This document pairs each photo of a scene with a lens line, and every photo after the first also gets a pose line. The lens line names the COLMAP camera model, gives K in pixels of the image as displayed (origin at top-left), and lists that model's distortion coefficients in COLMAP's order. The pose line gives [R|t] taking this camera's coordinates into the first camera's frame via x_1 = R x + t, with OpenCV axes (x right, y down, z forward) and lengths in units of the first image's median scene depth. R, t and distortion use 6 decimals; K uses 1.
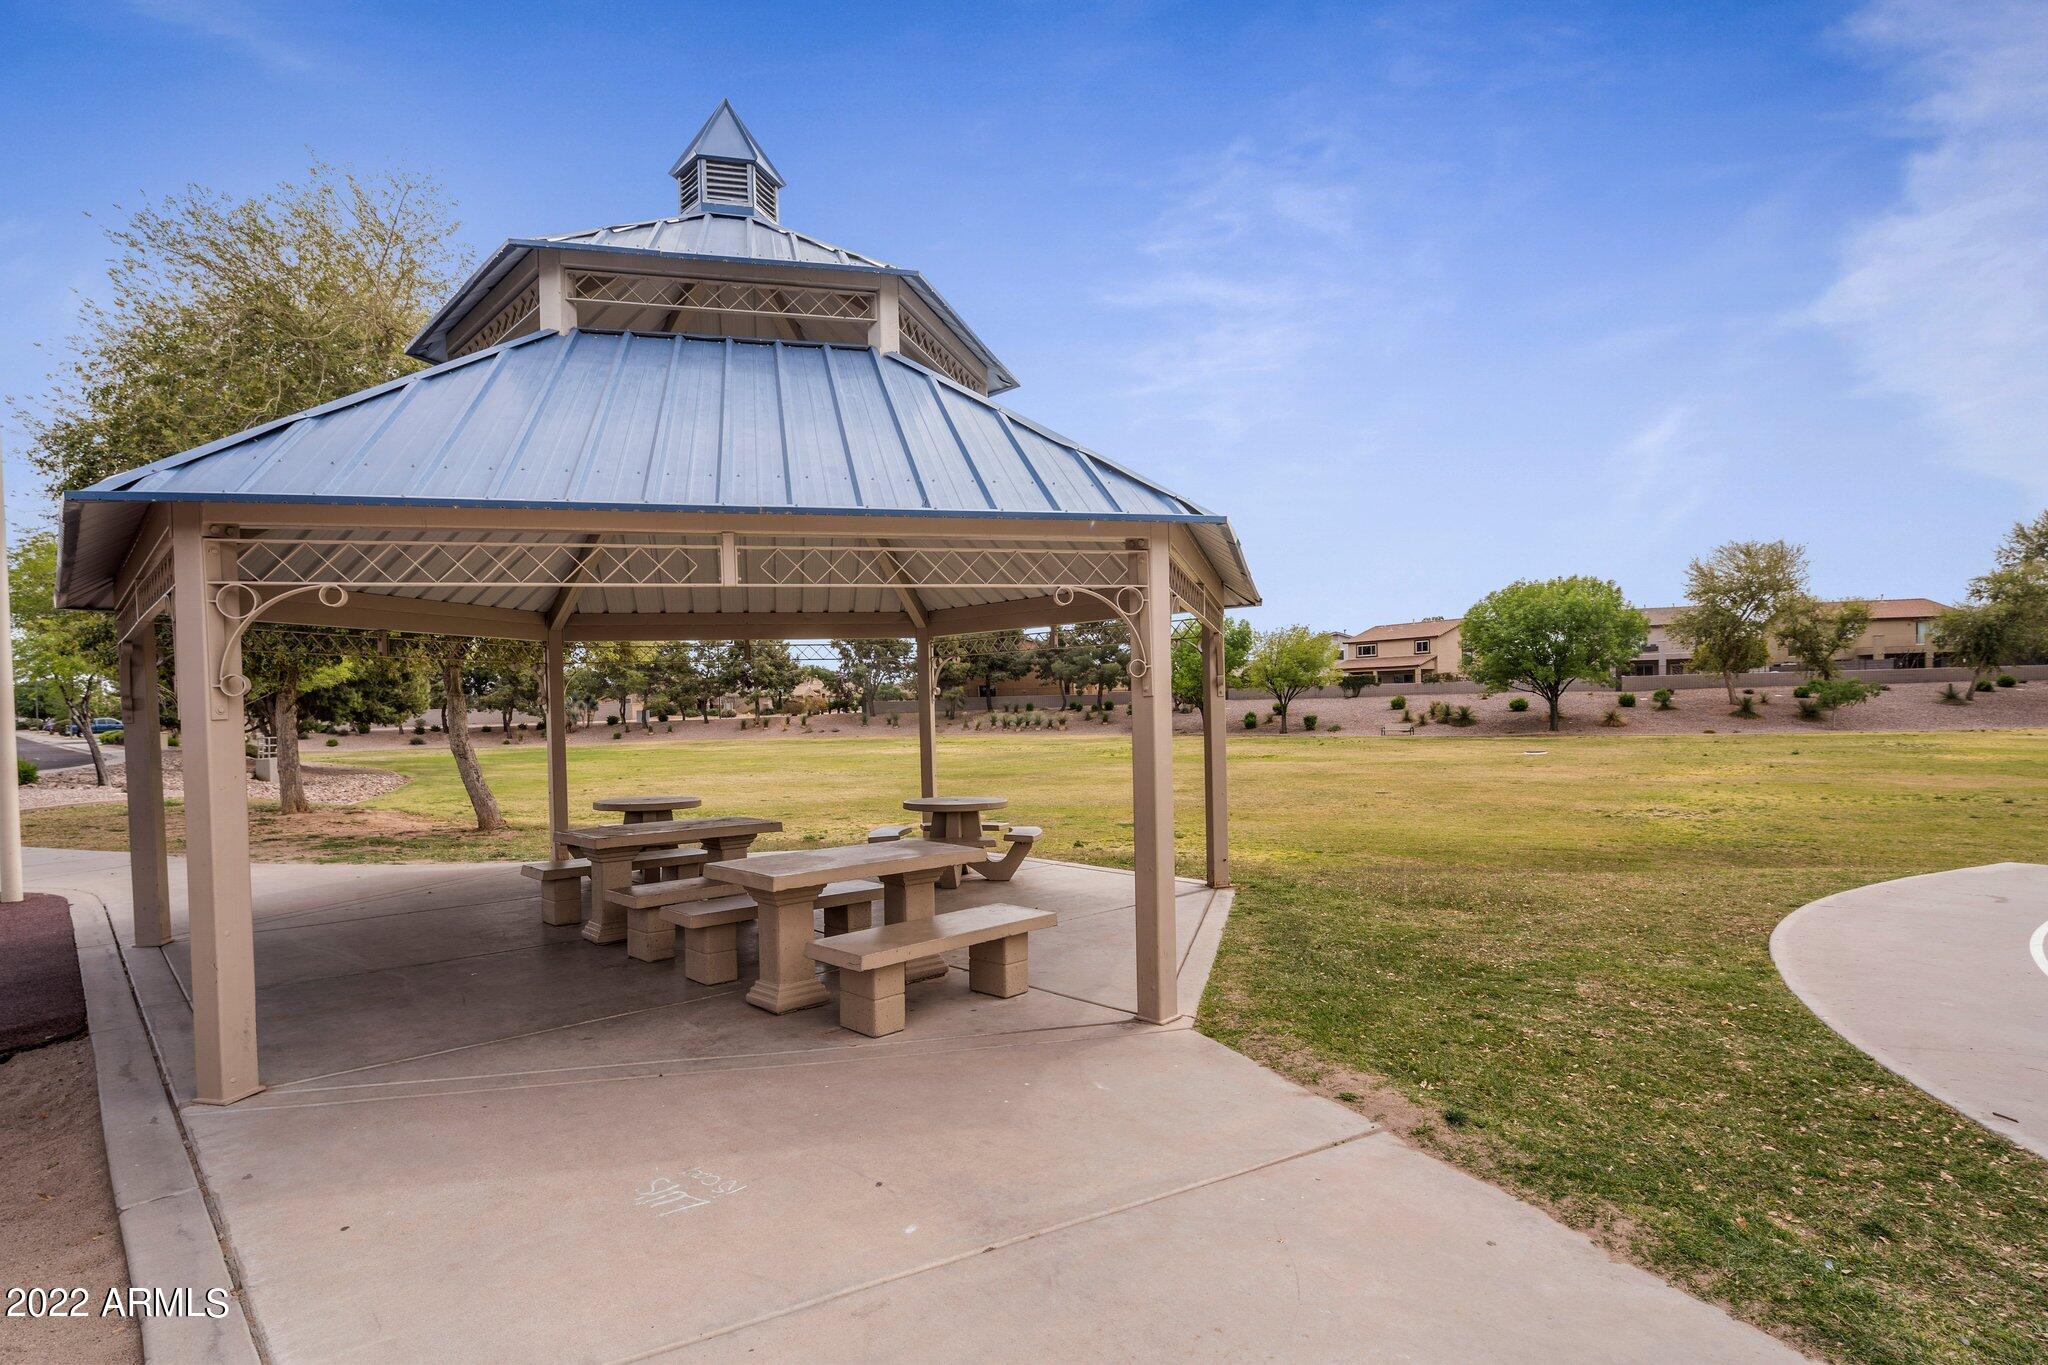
lens RADIAL K [[1009.9, 0, 1025.6], [0, 1009.9, 685.2], [0, 0, 1]] dist [0.006558, -0.002309]
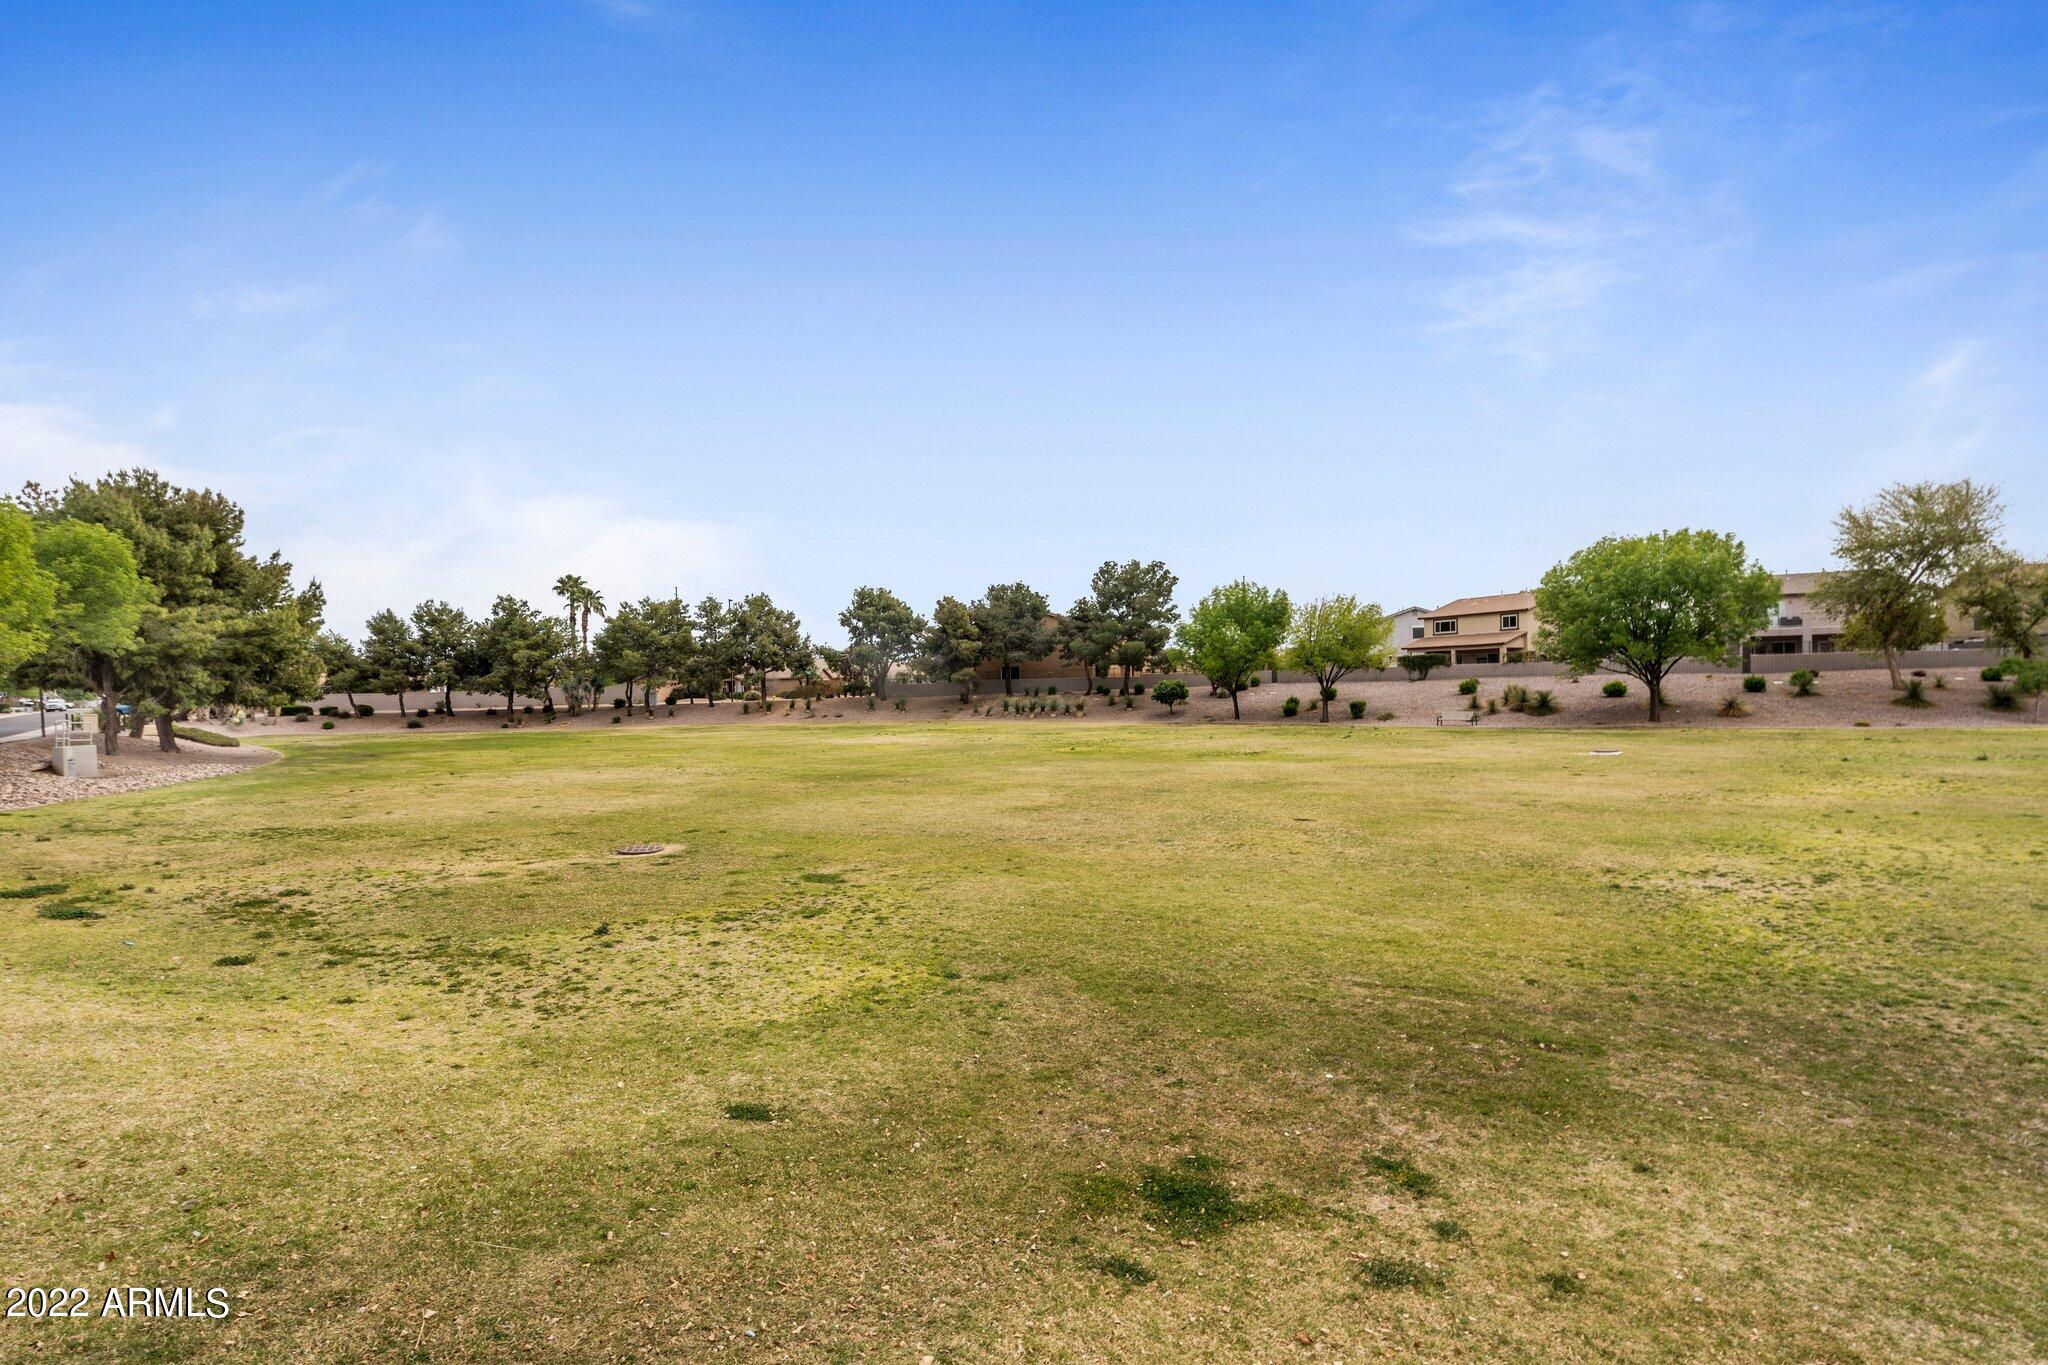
lens RADIAL K [[1009.9, 0, 1022.4], [0, 1009.9, 681.0], [0, 0, 1]] dist [0.006558, -0.002309]
pose [[0.994084, 0.001418, -0.108602, 0.096016], [-0.000079, 0.999924, 0.012329, 0.002378], [0.108612, -0.012247, 0.994009, 0.126112]]
